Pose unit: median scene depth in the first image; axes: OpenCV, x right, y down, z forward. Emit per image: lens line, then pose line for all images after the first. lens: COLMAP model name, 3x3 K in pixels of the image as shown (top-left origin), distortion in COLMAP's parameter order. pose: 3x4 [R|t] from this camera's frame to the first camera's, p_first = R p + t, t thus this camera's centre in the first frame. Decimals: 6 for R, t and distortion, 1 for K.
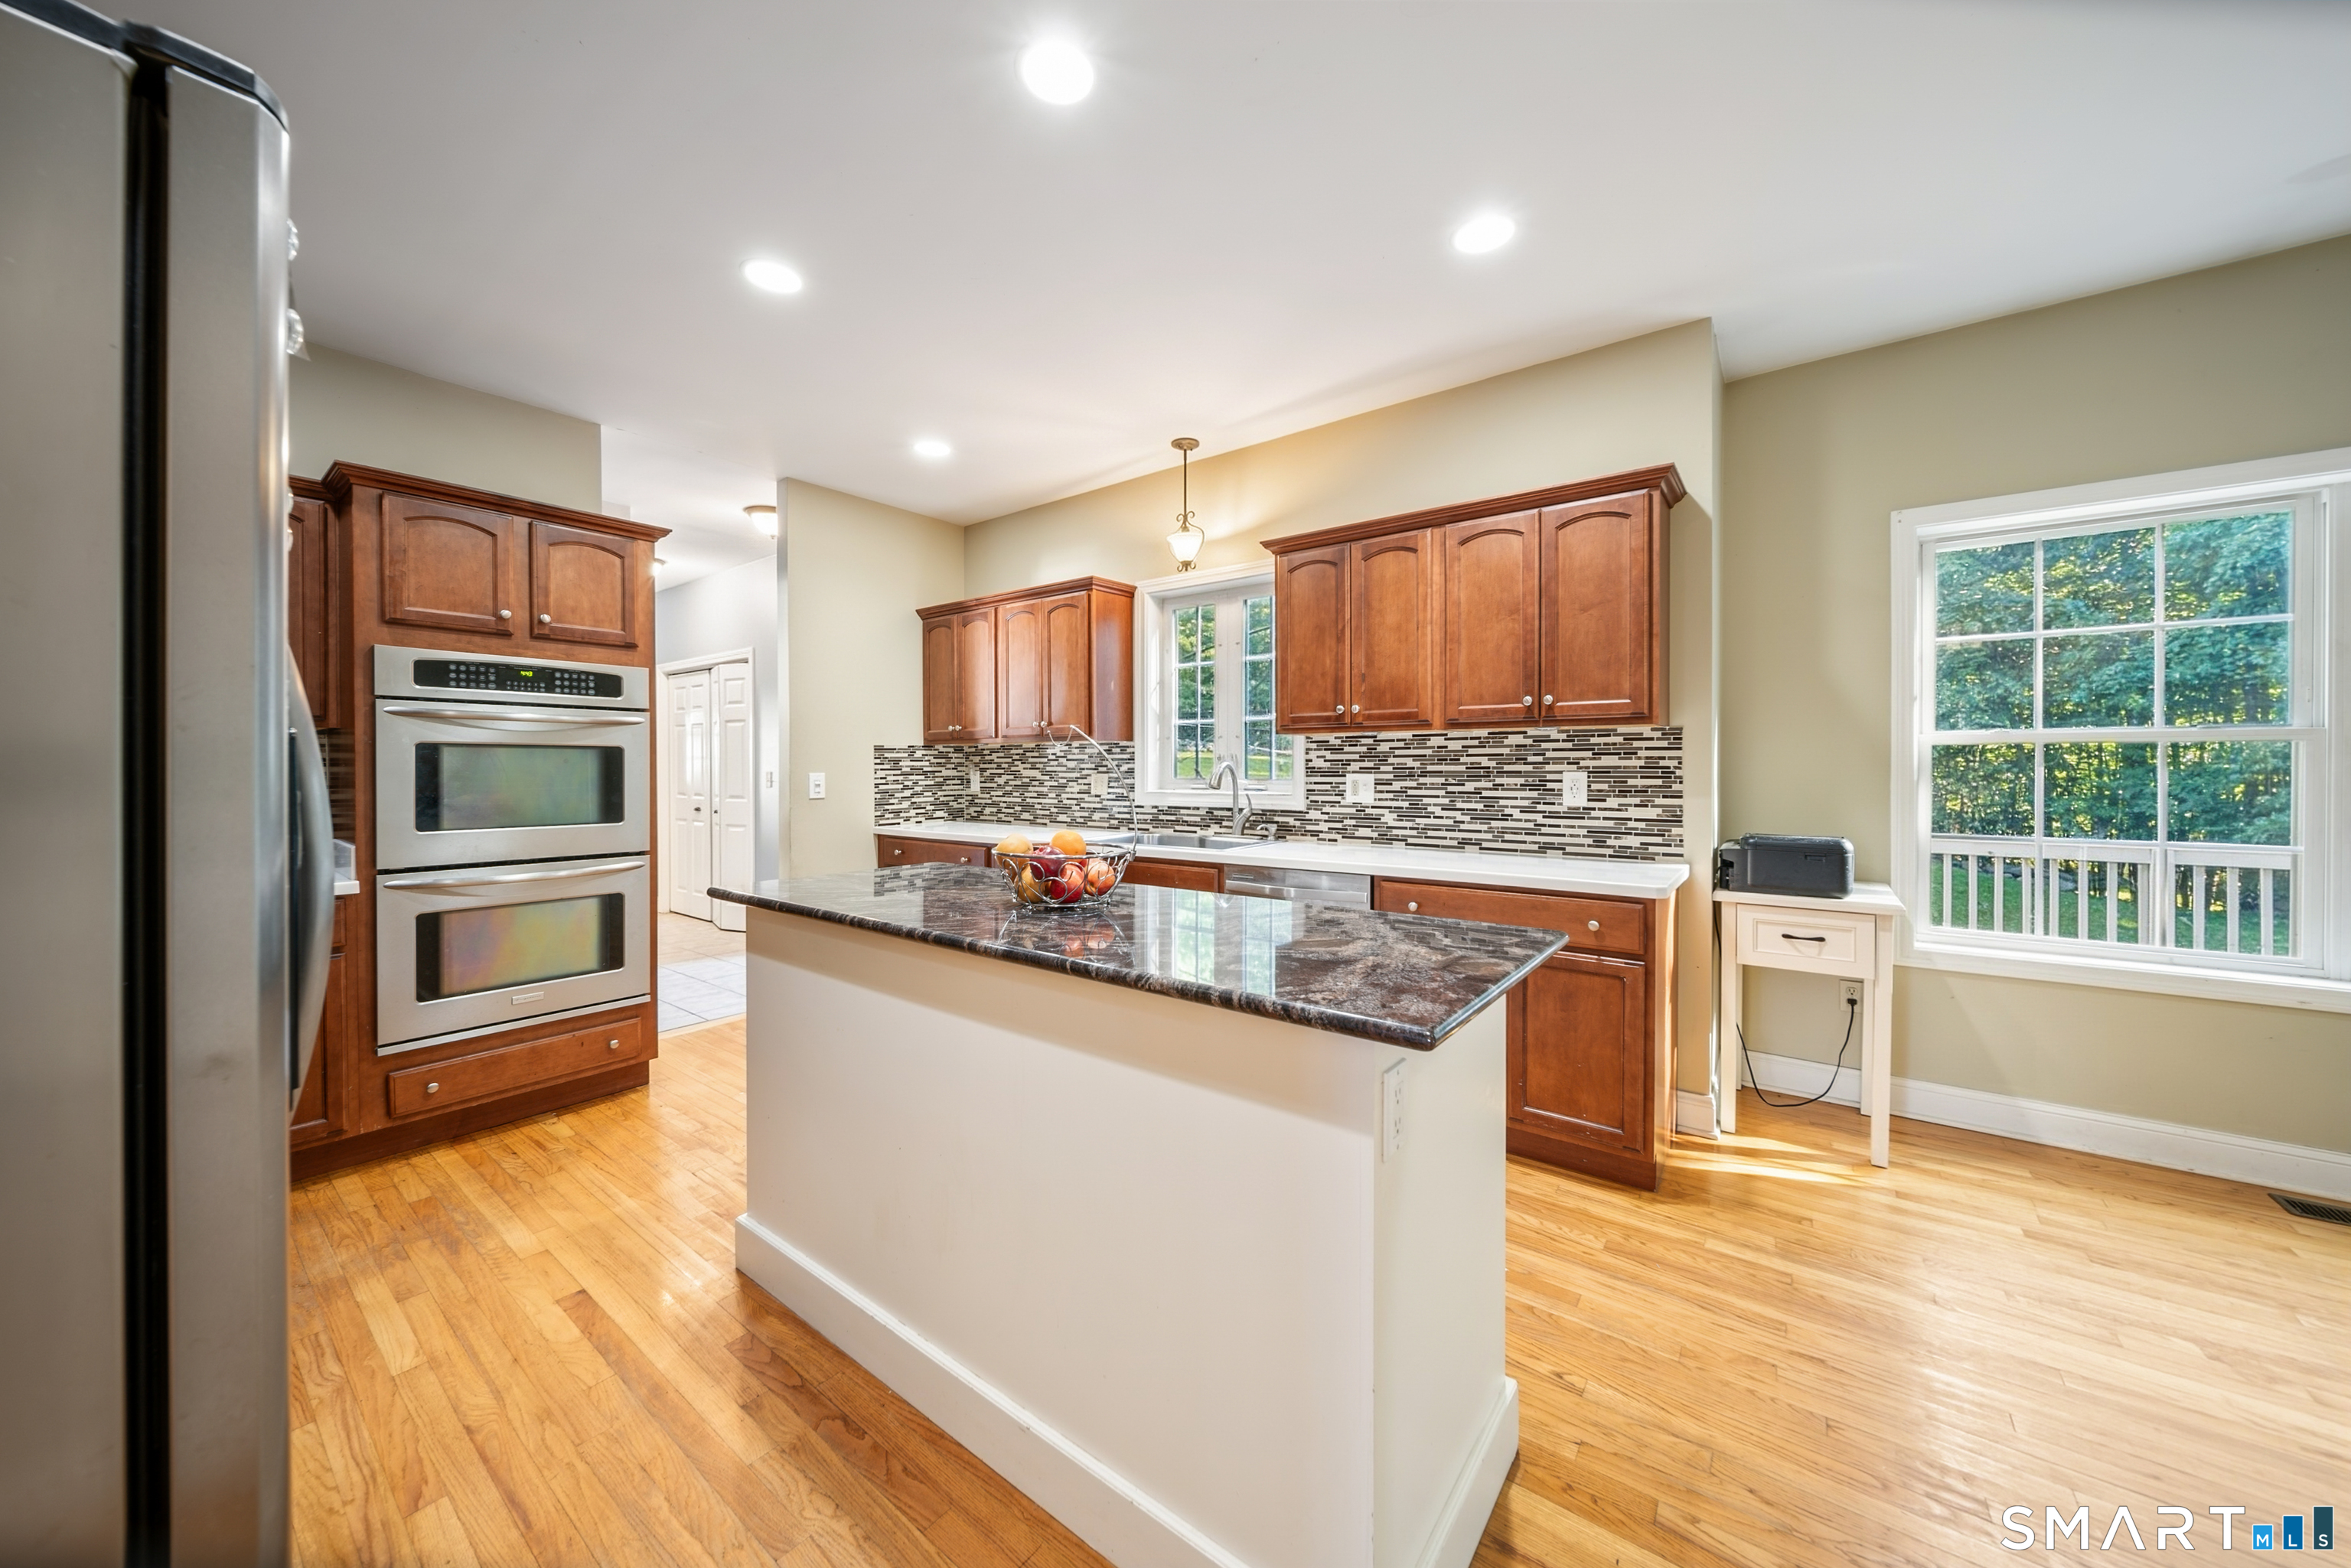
lens RADIAL K [[822.2, 0, 1164.5], [0, 822.2, 759.0], [0, 0, 1]] dist [-0.000416, -0.000306]
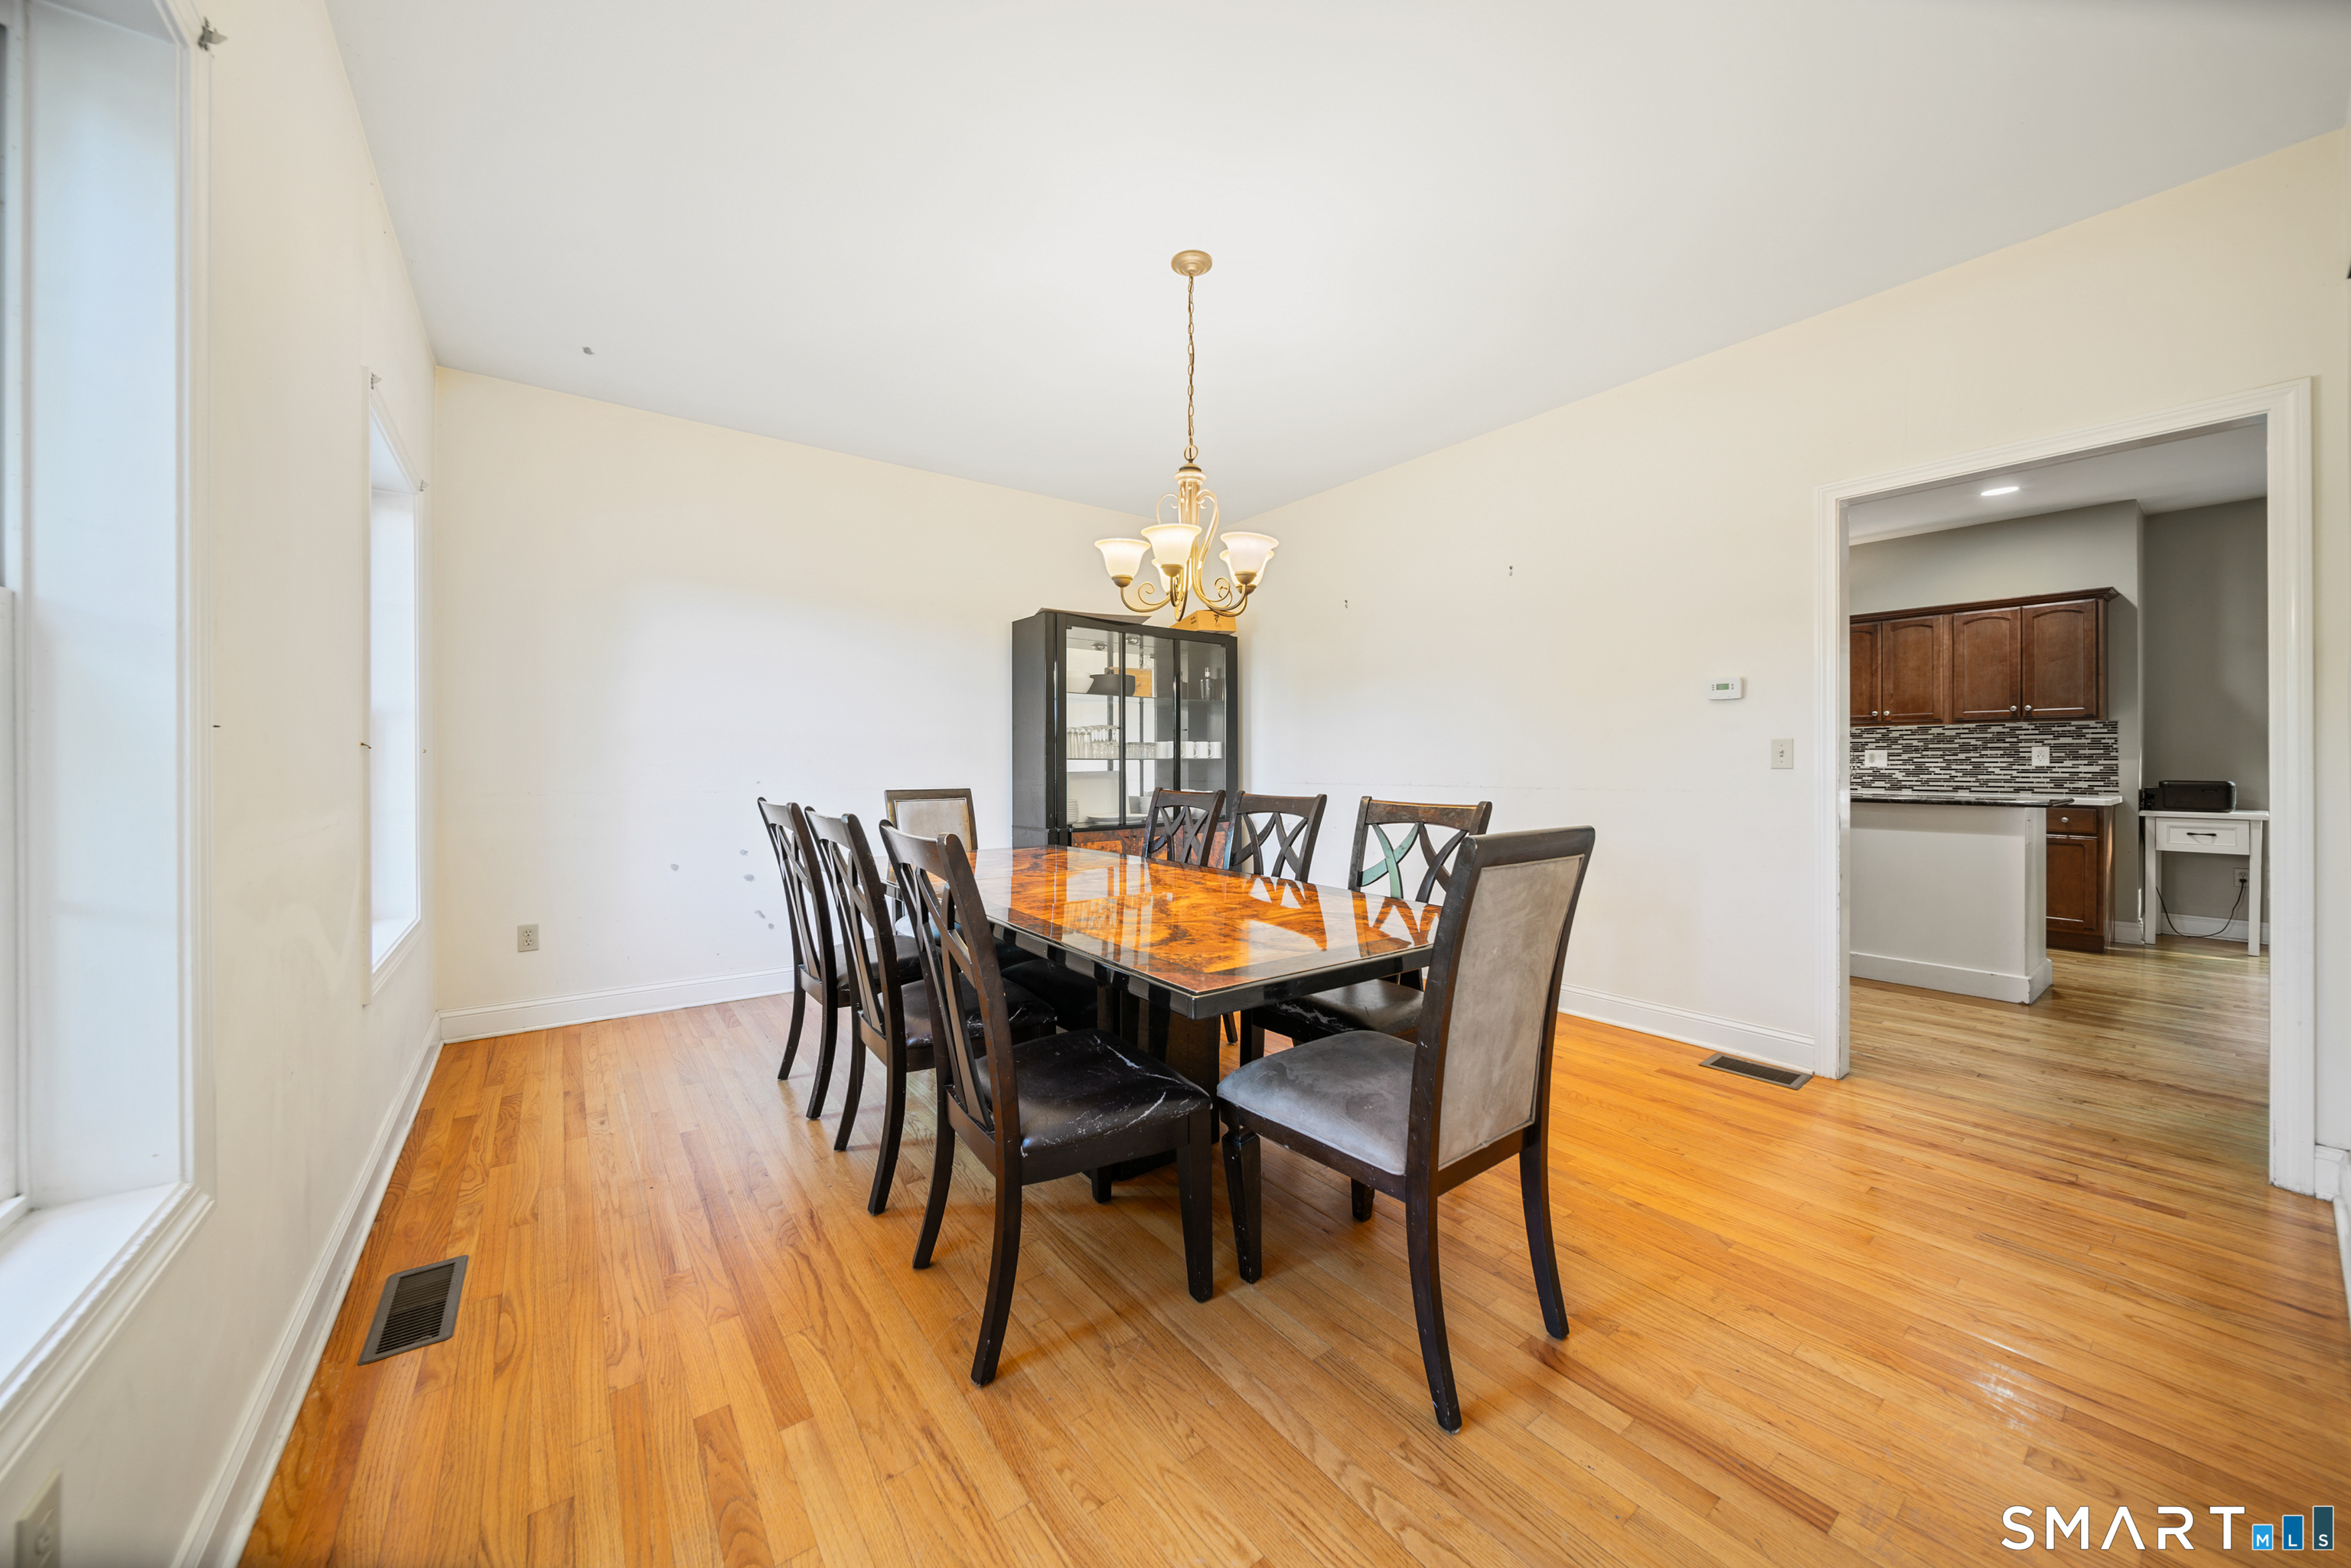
lens RADIAL K [[822.2, 0, 1164.5], [0, 822.2, 759.0], [0, 0, 1]] dist [-0.000416, -0.000306]
pose [[0.961817, -0.002647, -0.273680, -0.850987], [0.004255, 0.999977, 0.005284, 0.024849], [0.273660, -0.006247, 0.961806, -1.250766]]
